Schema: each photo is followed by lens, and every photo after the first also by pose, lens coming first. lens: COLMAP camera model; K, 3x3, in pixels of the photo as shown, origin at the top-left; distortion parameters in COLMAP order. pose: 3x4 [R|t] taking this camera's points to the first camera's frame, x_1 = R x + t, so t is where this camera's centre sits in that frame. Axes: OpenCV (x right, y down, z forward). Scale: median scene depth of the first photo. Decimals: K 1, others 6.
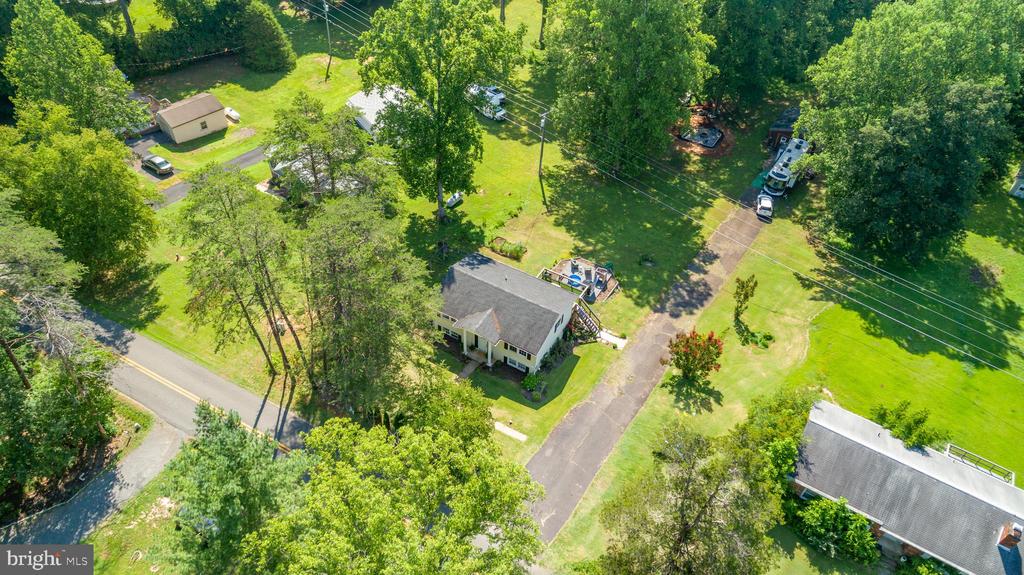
lens RADIAL K [[690.7, 0, 512.2], [0, 690.7, 293.0], [0, 0, 1]] dist [-0.018259, 0.017631]
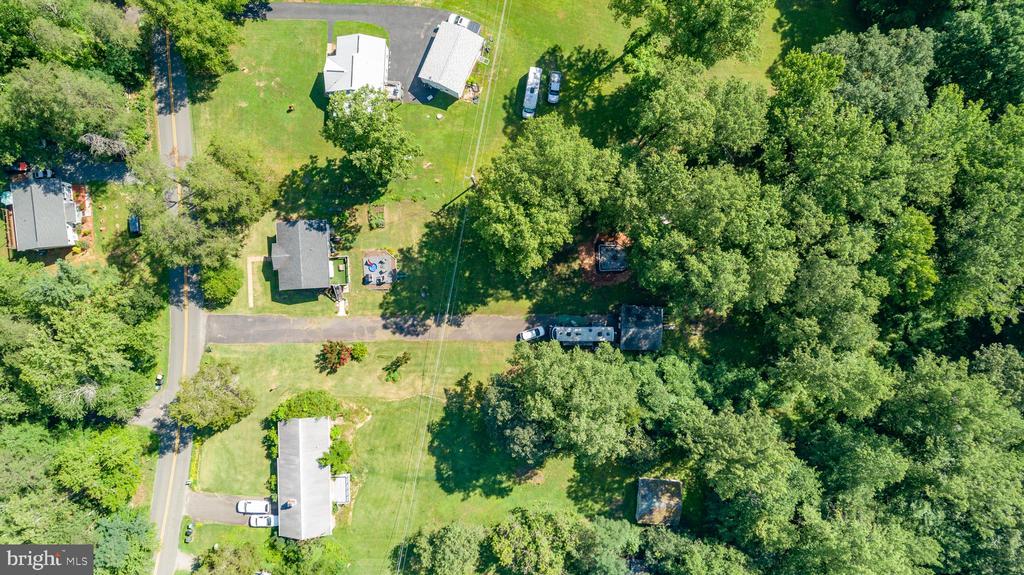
lens RADIAL K [[690.7, 0, 514.4], [0, 690.7, 283.5], [0, 0, 1]] dist [-0.018259, 0.017631]
pose [[0.550671, 0.834100, -0.032216, 0.382318], [-0.585160, 0.413269, 0.697708, -1.428689], [0.595272, -0.365356, 0.715658, -0.010021]]
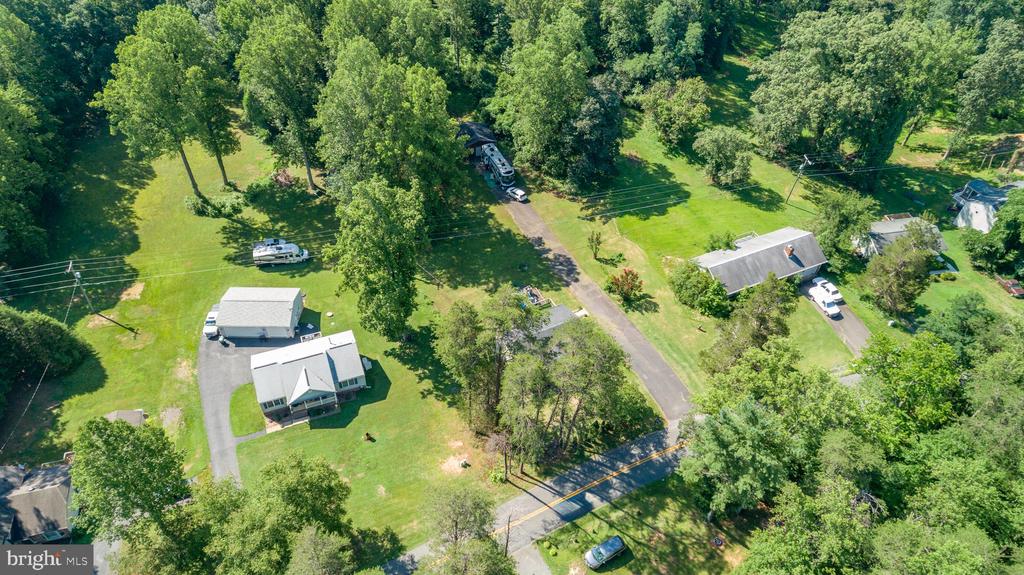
lens RADIAL K [[690.7, 0, 513.3], [0, 690.7, 284.4], [0, 0, 1]] dist [-0.018259, 0.017631]
pose [[0.541867, -0.609418, 0.578783, -0.768877], [0.587567, 0.767080, 0.257592, -0.455687], [-0.600954, 0.200493, 0.773729, -0.134785]]
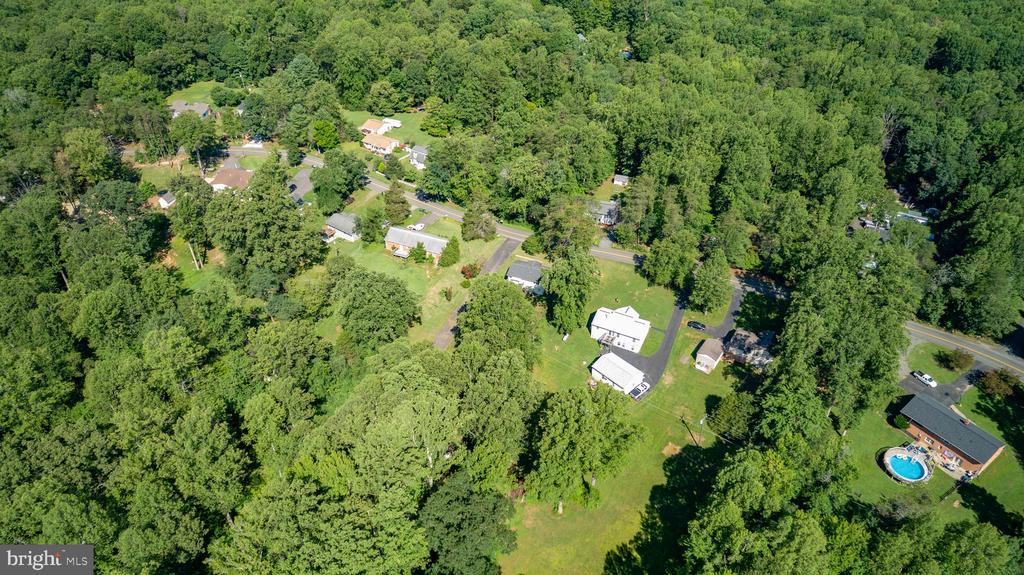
lens RADIAL K [[690.7, 0, 509.6], [0, 690.7, 281.6], [0, 0, 1]] dist [-0.018259, 0.017631]
pose [[-0.987030, 0.054298, -0.151072, 0.513973], [-0.140801, 0.159228, 0.977150, -2.803214], [0.077113, 0.985748, -0.149517, 1.374708]]
